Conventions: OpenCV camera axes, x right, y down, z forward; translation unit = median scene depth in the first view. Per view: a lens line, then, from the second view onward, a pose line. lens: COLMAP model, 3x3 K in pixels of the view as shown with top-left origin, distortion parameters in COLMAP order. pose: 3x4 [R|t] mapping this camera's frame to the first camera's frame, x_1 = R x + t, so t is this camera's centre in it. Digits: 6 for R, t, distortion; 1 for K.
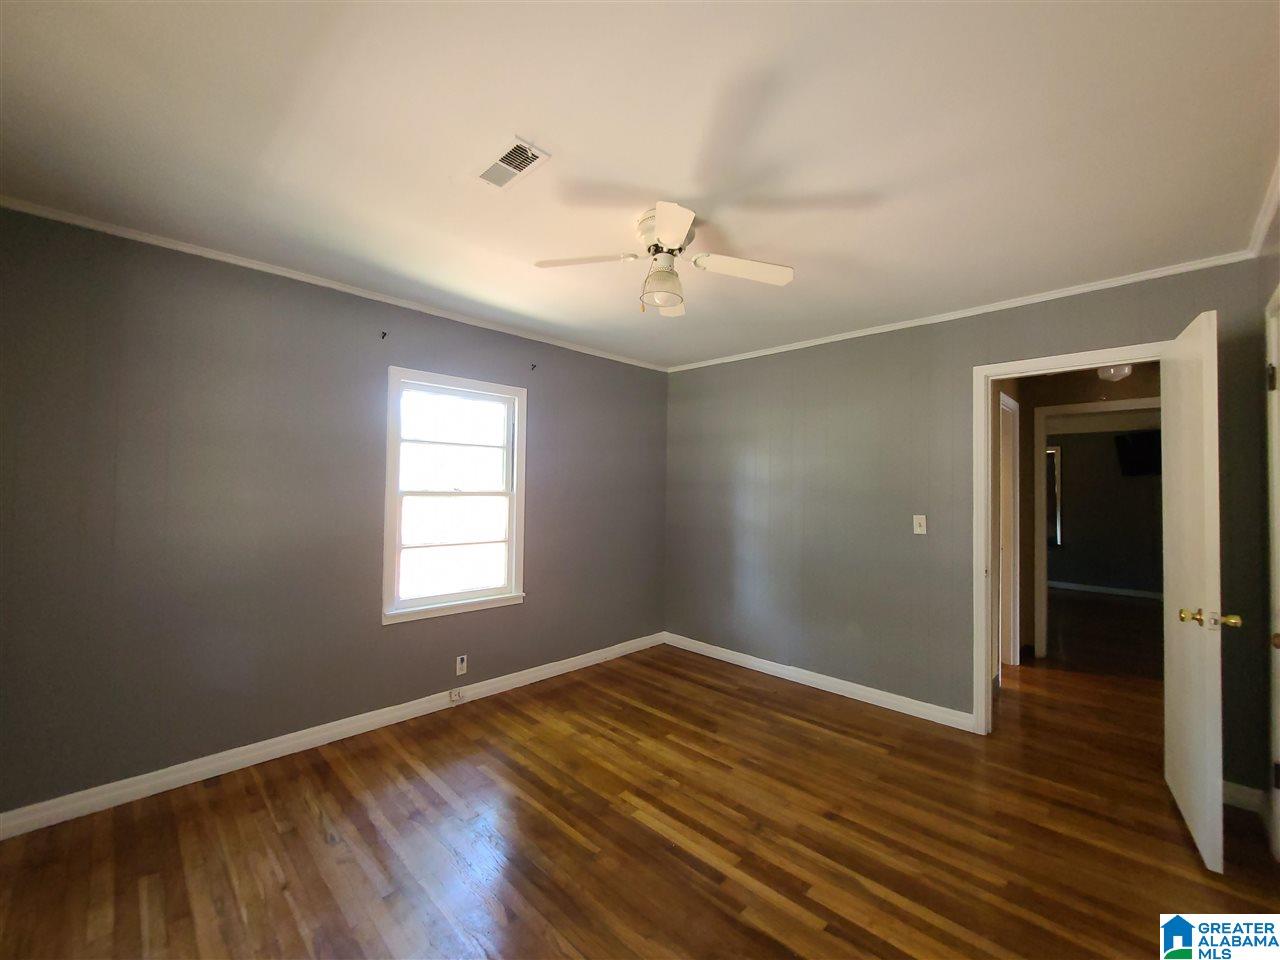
lens RADIAL K [[518.9, 0, 612.1], [0, 518.9, 478.5], [0, 0, 1]] dist [-0.002415, -0.000260]
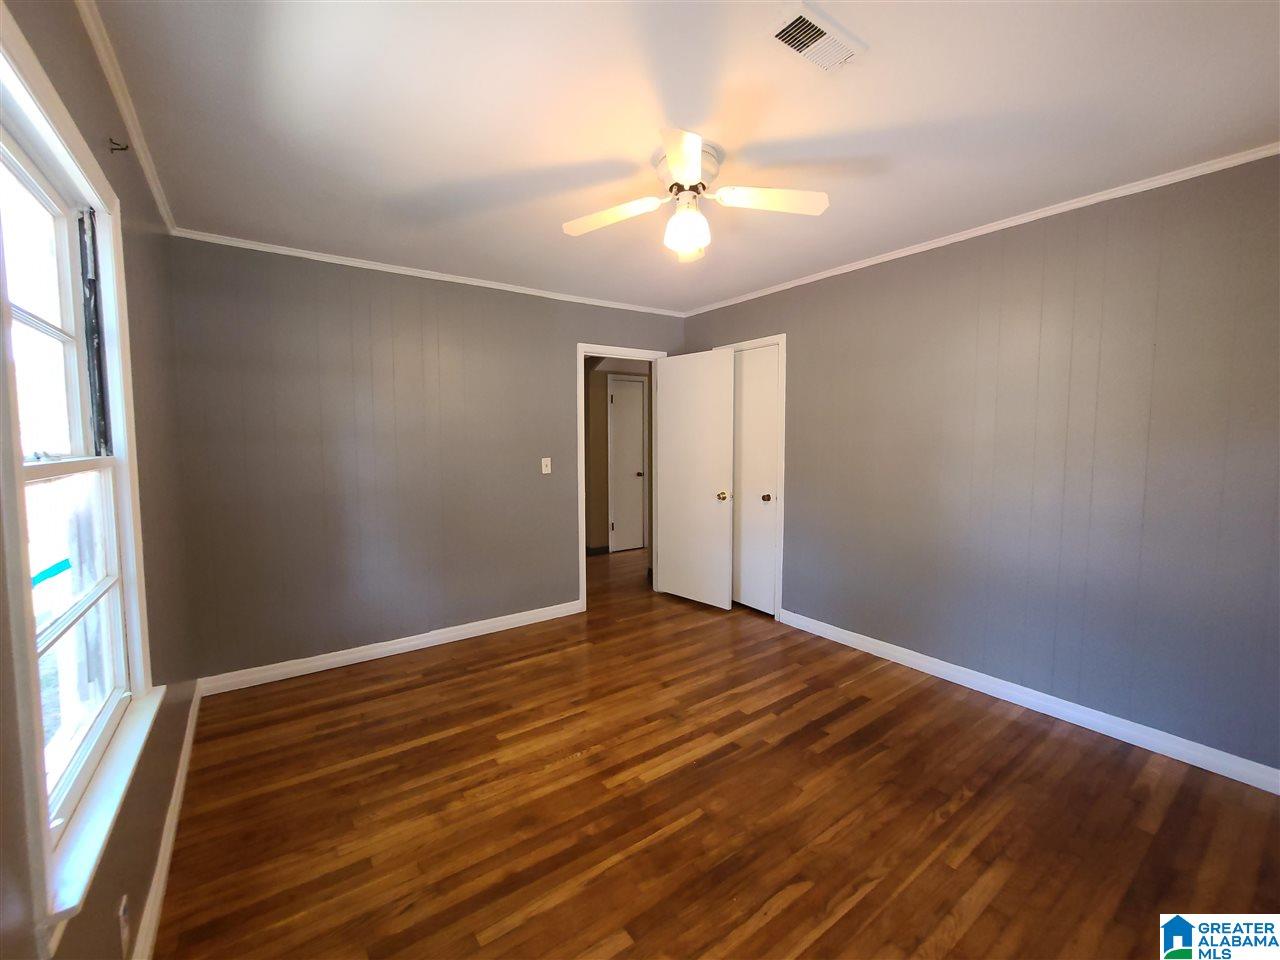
lens RADIAL K [[527.1, 0, 637.9], [0, 527.1, 478.9], [0, 0, 1]] dist [-0.008414, 0.000383]
pose [[0.149066, -0.091854, 0.984552, -0.666493], [-0.010644, 0.995470, 0.094484, 0.000965], [-0.988770, -0.024564, 0.147413, 0.681694]]
